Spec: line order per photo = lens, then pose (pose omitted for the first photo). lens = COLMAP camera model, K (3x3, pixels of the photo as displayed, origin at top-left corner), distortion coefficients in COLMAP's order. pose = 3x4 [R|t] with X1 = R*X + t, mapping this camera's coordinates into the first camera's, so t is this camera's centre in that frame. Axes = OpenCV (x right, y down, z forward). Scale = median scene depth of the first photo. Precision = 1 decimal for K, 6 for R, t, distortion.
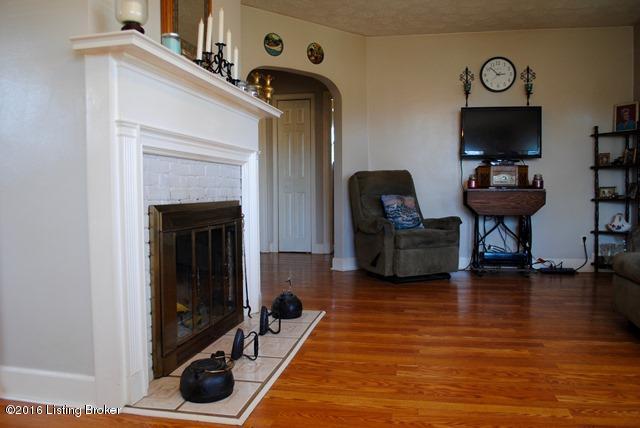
lens RADIAL K [[497.4, 0, 320.0], [0, 497.4, 214.0], [0, 0, 1]] dist [-0.049683, 0.000757]
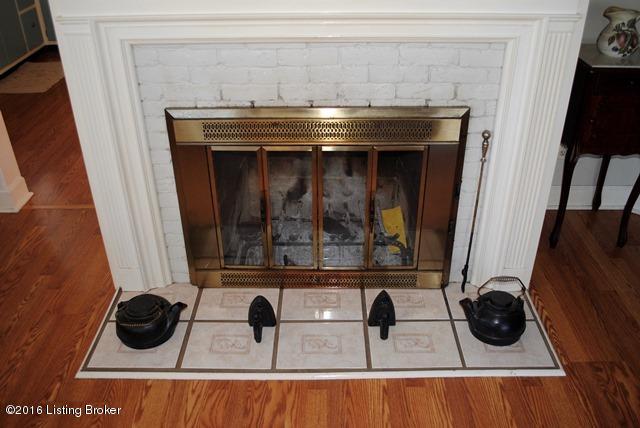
lens RADIAL K [[583.9, 0, 320.0], [0, 583.9, 214.0], [0, 0, 1]] dist [-0.087175, -0.002760]
pose [[0.186375, 0.512223, -0.838387, 0.481791], [-0.043640, 0.856812, 0.513779, -0.301151], [0.981509, -0.059168, 0.182042, 0.884281]]
